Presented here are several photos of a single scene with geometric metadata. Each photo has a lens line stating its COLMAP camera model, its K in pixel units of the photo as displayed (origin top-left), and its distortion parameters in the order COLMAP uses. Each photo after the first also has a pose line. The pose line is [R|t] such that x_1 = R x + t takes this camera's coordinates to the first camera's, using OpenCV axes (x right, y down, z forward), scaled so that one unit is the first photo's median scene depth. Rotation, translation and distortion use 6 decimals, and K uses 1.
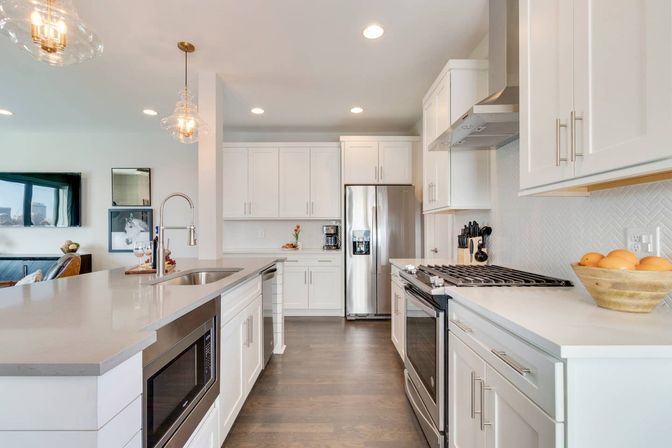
lens RADIAL K [[307.7, 0, 336.6], [0, 307.7, 229.7], [0, 0, 1]] dist [-0.001906, -0.000451]
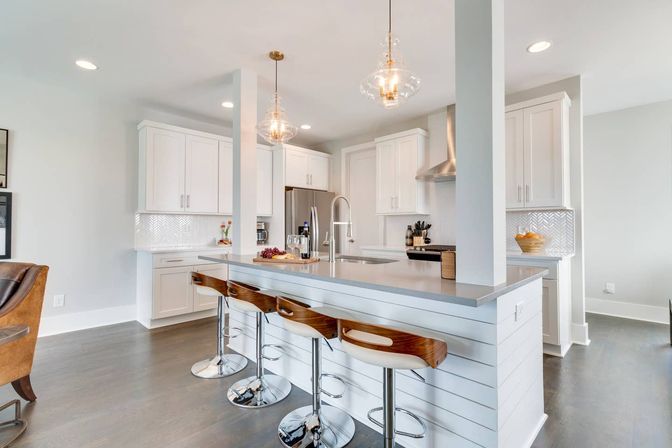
lens RADIAL K [[311.3, 0, 336.0], [0, 311.3, 224.0], [0, 0, 1]] dist [-0.001817, -0.000186]
pose [[0.698065, 0.008309, 0.715986, -0.670536], [-0.001602, 0.999948, -0.010043, 0.005164], [-0.716032, 0.005864, 0.698043, 0.058800]]
